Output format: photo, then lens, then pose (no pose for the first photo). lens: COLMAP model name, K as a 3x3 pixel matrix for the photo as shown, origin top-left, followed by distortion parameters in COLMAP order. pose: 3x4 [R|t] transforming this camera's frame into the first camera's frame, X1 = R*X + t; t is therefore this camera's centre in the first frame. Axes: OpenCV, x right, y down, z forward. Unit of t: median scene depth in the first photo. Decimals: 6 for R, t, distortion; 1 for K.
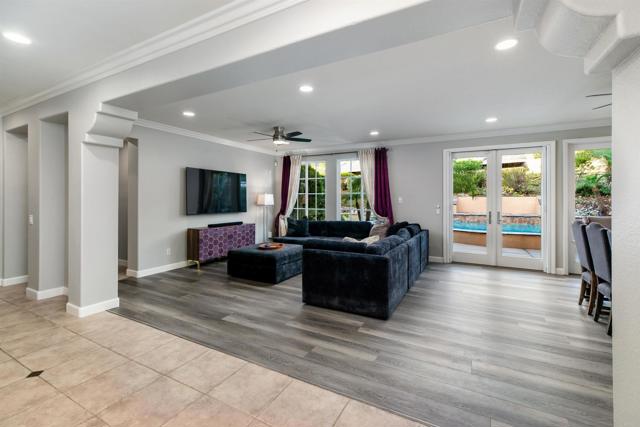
lens RADIAL K [[283.9, 0, 323.6], [0, 283.9, 200.1], [0, 0, 1]] dist [0.000231, -0.000040]
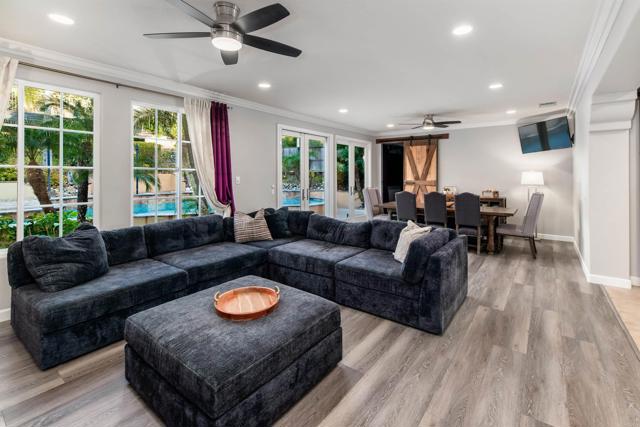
lens RADIAL K [[292.5, 0, 321.4], [0, 292.5, 174.3], [0, 0, 1]] dist [0.000666, -0.000359]
pose [[0.158237, 0.003472, 0.987395, -0.516136], [0.000523, 0.999993, -0.003600, -0.011550], [-0.987401, 0.001086, 0.158234, 0.749235]]
